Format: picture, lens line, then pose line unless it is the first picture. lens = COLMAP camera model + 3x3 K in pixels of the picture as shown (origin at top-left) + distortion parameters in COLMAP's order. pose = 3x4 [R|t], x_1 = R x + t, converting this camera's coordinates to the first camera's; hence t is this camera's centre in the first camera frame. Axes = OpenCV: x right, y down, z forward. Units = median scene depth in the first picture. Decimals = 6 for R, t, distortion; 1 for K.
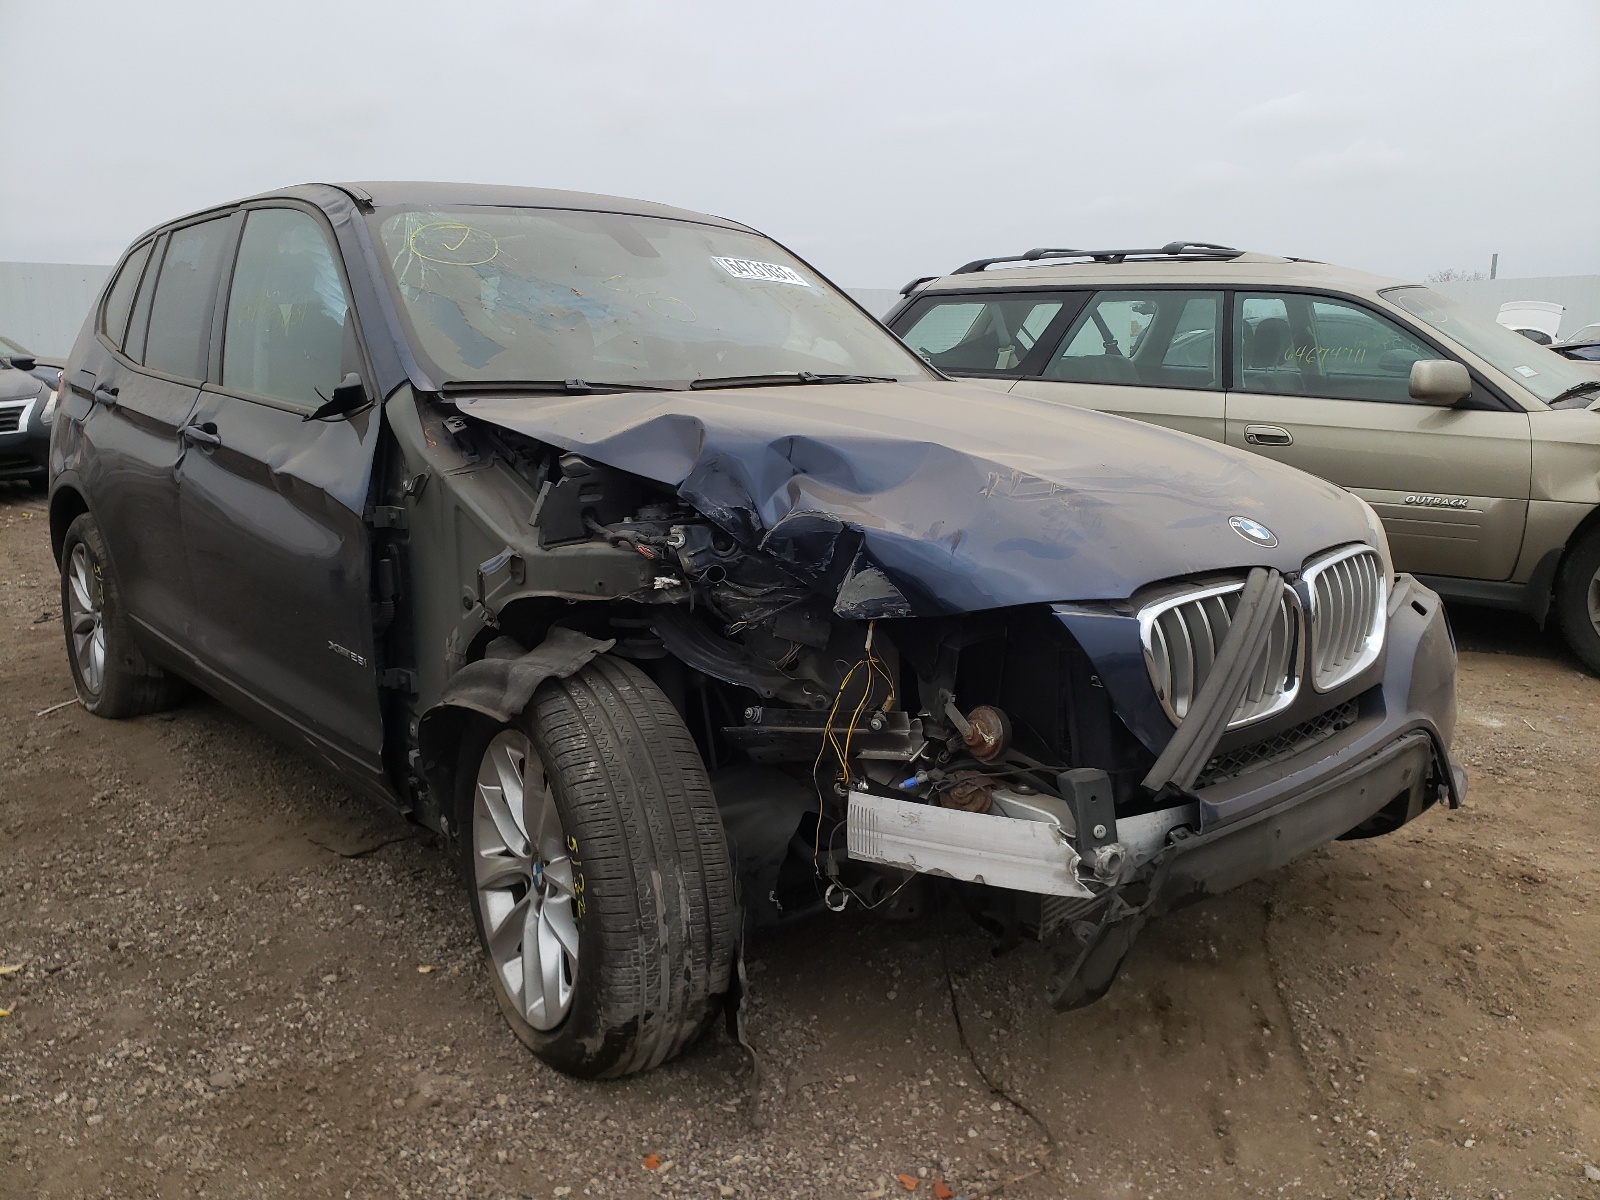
lens RADIAL K [[1136.1, 0, 797.5], [0, 1136.1, 646.2], [0, 0, 1]] dist [0.021484, 0.006371]
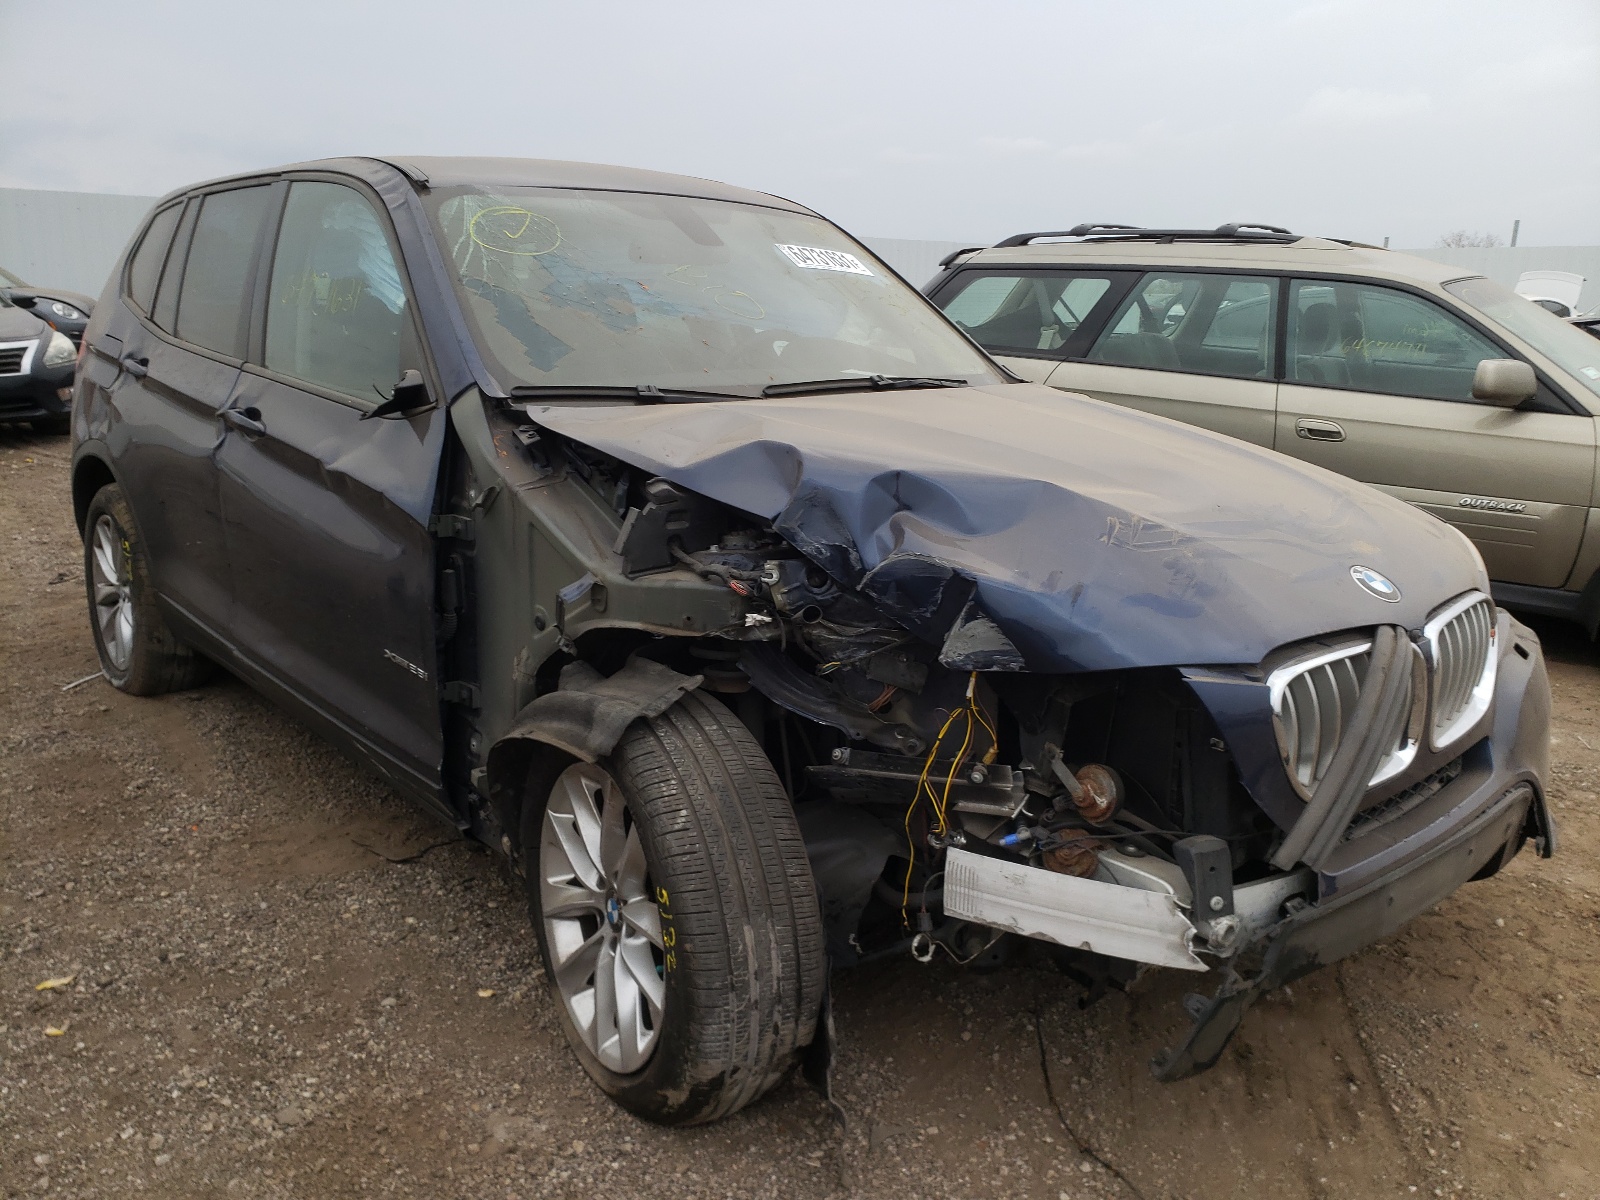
lens RADIAL K [[1136.1, 0, 797.5], [0, 1136.1, 646.2], [0, 0, 1]] dist [0.021484, 0.006371]
pose [[0.999639, 0.025871, 0.007221, -0.084059], [-0.026172, 0.998632, 0.045269, -0.073673], [-0.006040, -0.045442, 0.998949, 0.040455]]
